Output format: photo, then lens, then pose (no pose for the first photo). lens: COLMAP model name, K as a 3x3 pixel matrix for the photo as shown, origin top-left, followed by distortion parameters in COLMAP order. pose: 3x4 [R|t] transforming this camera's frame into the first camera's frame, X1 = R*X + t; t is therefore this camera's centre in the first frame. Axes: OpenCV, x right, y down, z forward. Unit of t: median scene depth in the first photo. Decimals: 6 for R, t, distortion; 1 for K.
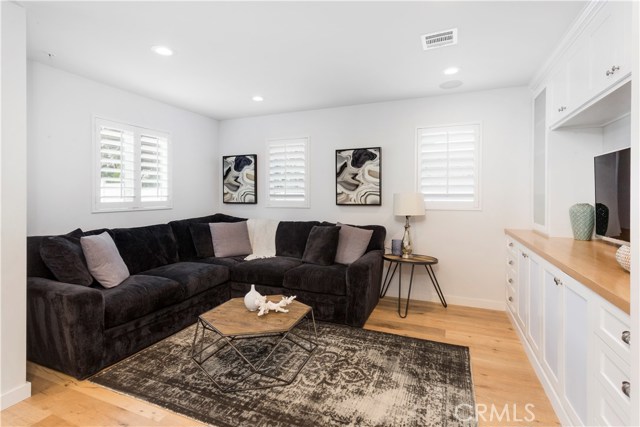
lens RADIAL K [[309.1, 0, 319.5], [0, 309.1, 192.9], [0, 0, 1]] dist [0.000733, 0.000037]
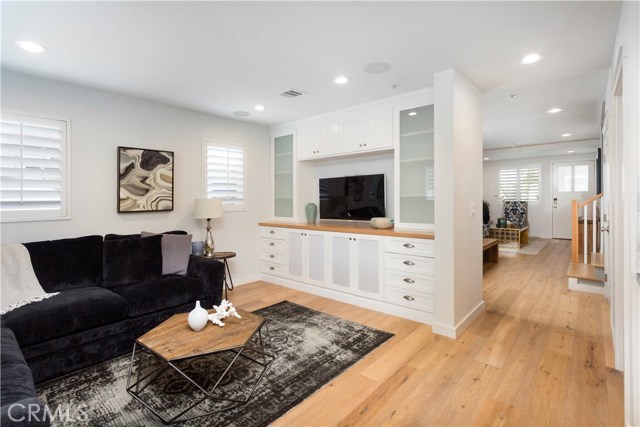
lens RADIAL K [[310.0, 0, 319.5], [0, 310.0, 197.2], [0, 0, 1]] dist [0.000965, 0.000093]
pose [[0.322299, -0.000974, 0.946637, -0.646797], [0.006612, 0.999977, -0.001223, 0.001341], [-0.946615, 0.006653, 0.322298, 0.261048]]
